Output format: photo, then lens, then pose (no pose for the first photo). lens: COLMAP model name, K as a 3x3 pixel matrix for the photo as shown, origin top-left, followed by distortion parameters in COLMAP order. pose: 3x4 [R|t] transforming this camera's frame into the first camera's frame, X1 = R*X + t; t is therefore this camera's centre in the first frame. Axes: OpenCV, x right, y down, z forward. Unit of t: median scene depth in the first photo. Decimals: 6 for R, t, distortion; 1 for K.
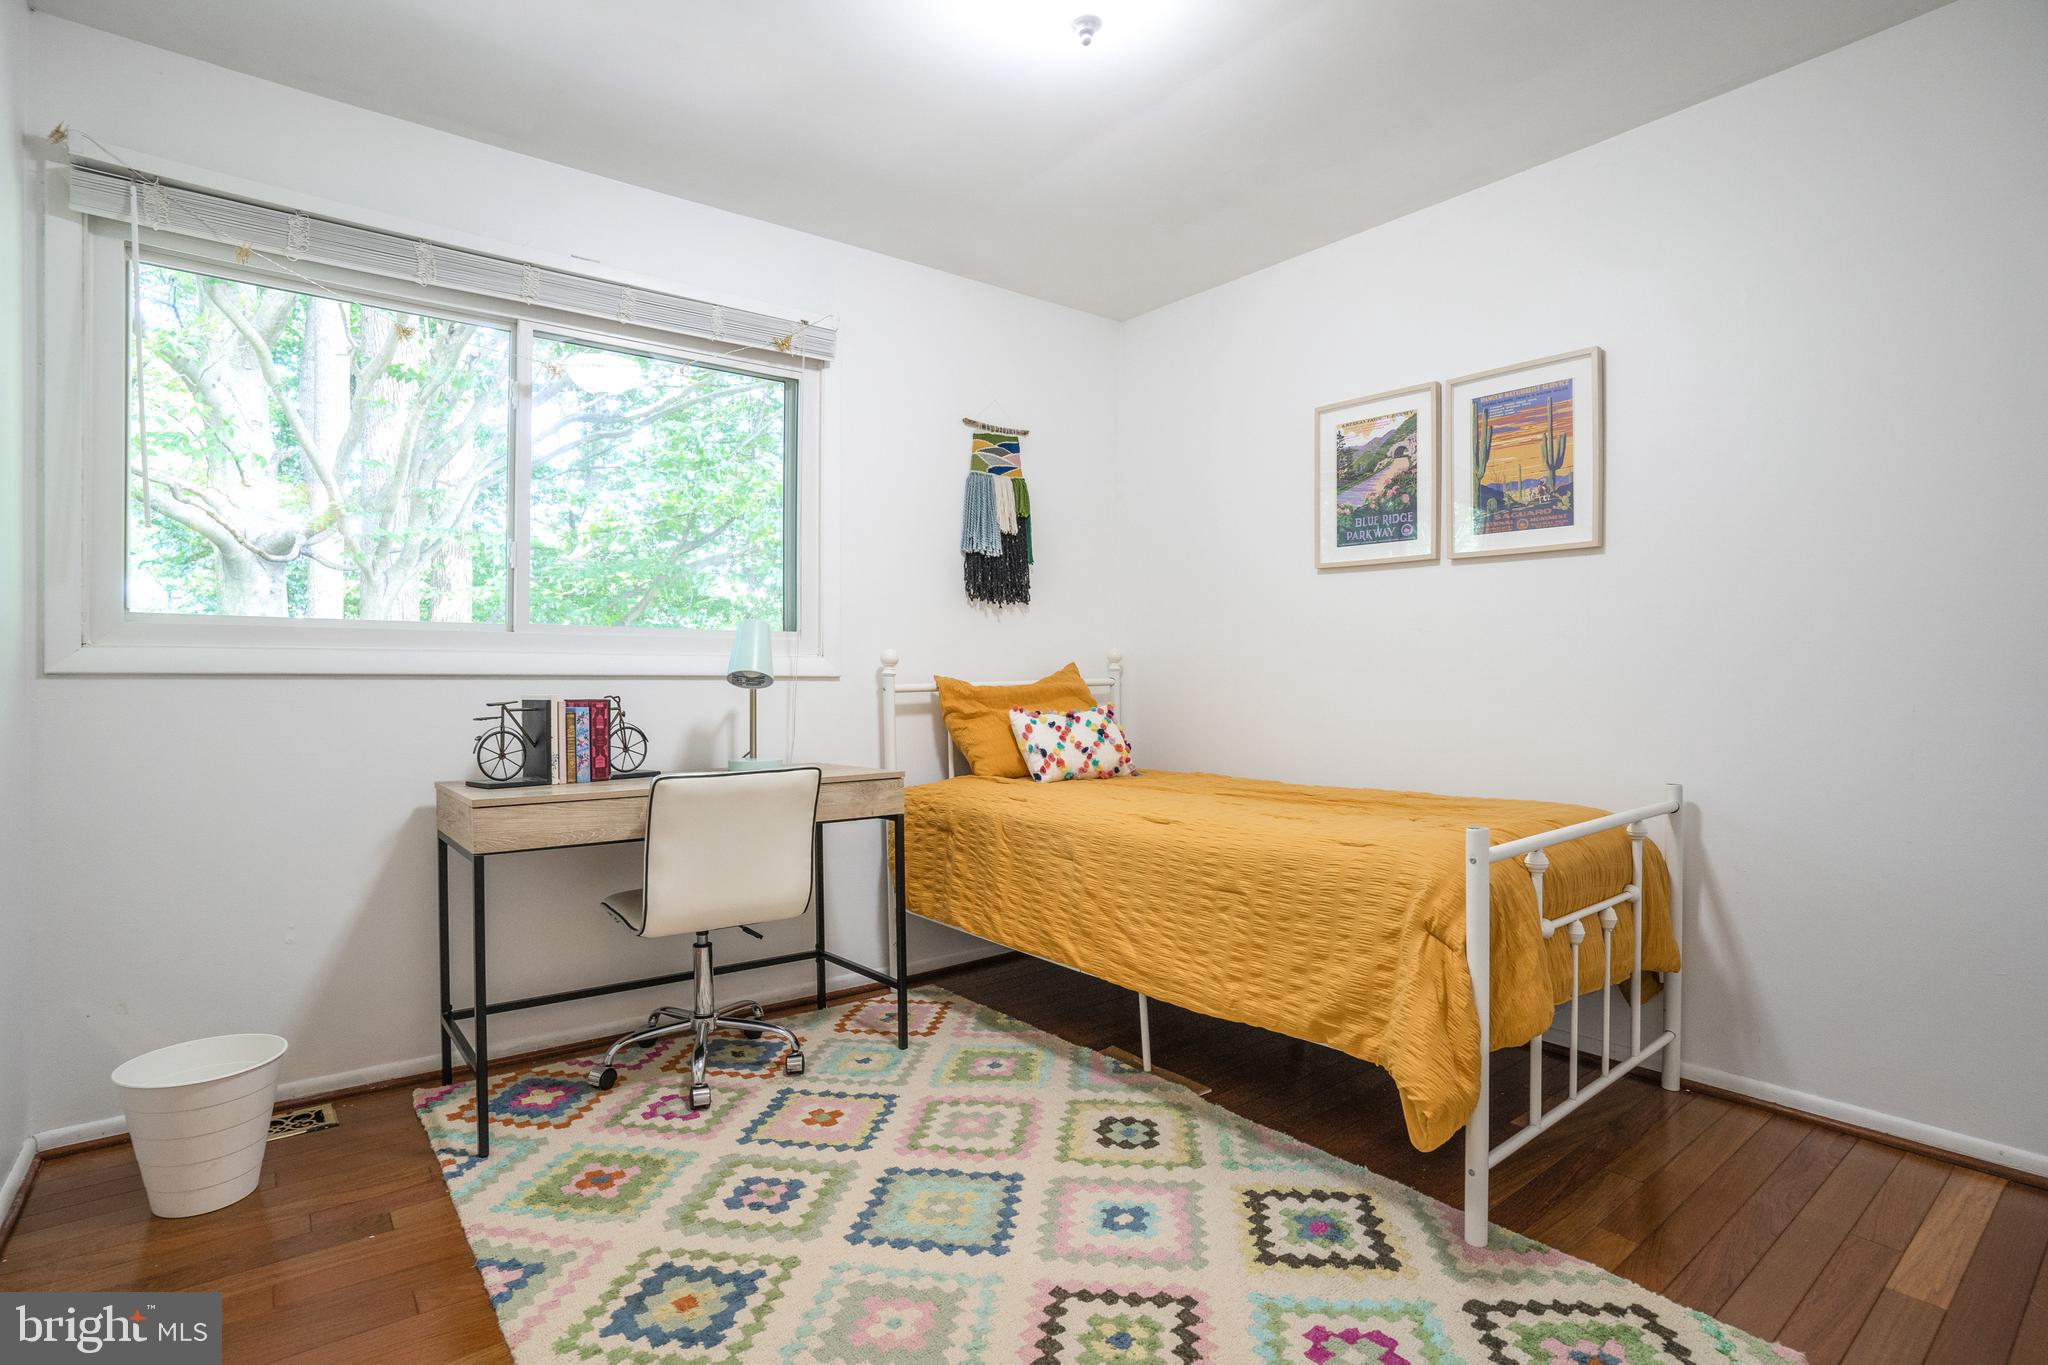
lens RADIAL K [[1006.6, 0, 1009.1], [0, 1006.6, 678.8], [0, 0, 1]] dist [-0.061821, 0.019574]
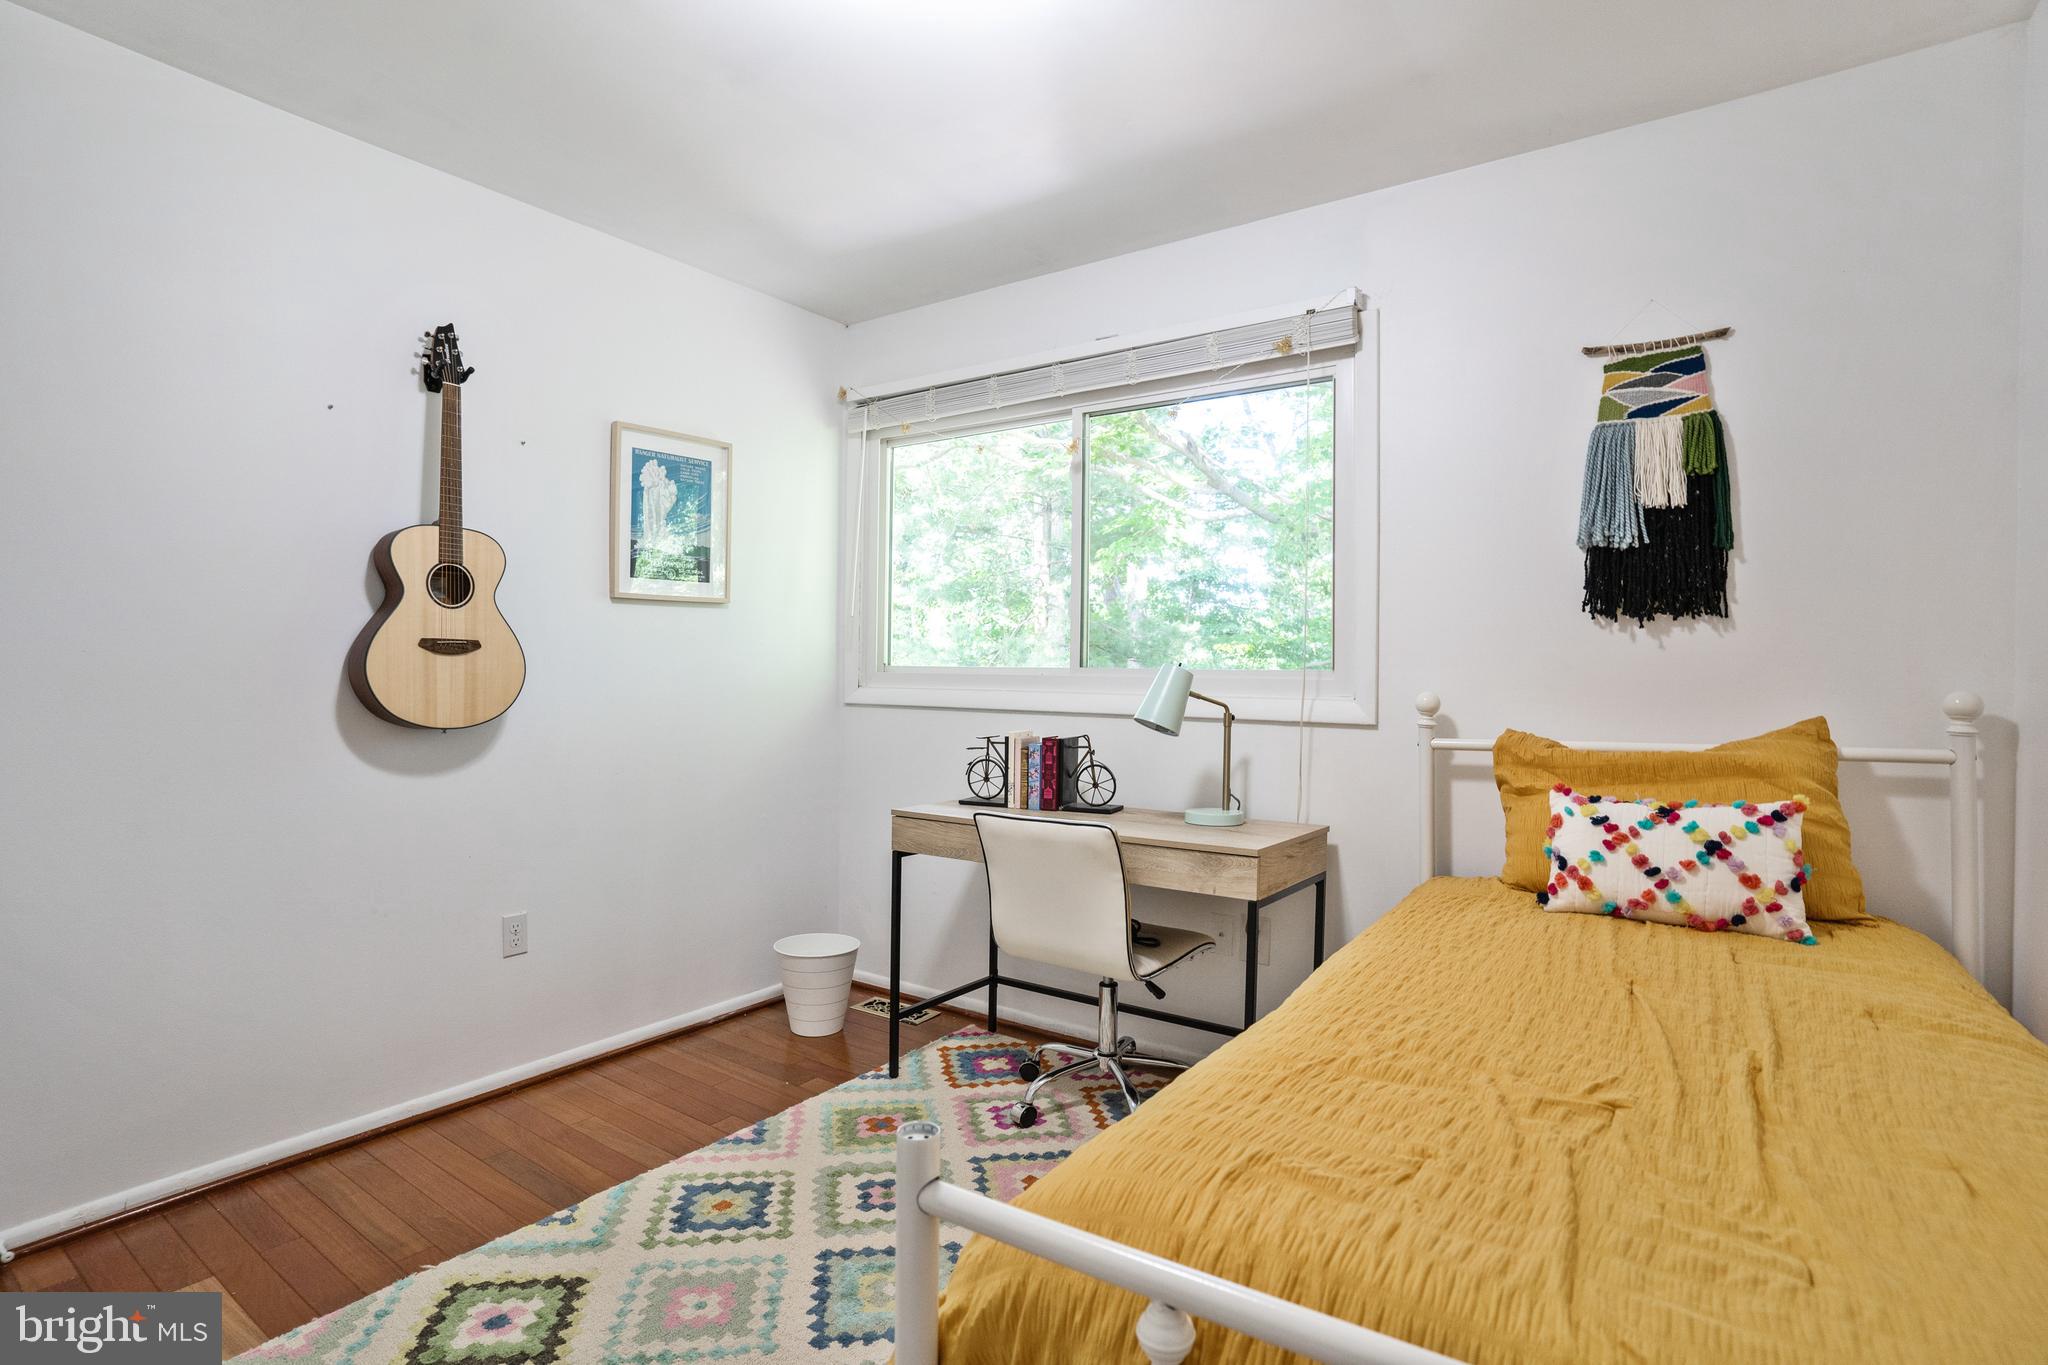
lens RADIAL K [[1006.6, 0, 1013.5], [0, 1006.6, 666.9], [0, 0, 1]] dist [-0.061821, 0.019574]
pose [[0.286994, -0.005082, -0.957919, 0.700093], [-0.012983, 0.999873, -0.009194, -0.051300], [0.957844, 0.015076, 0.286892, 0.656051]]
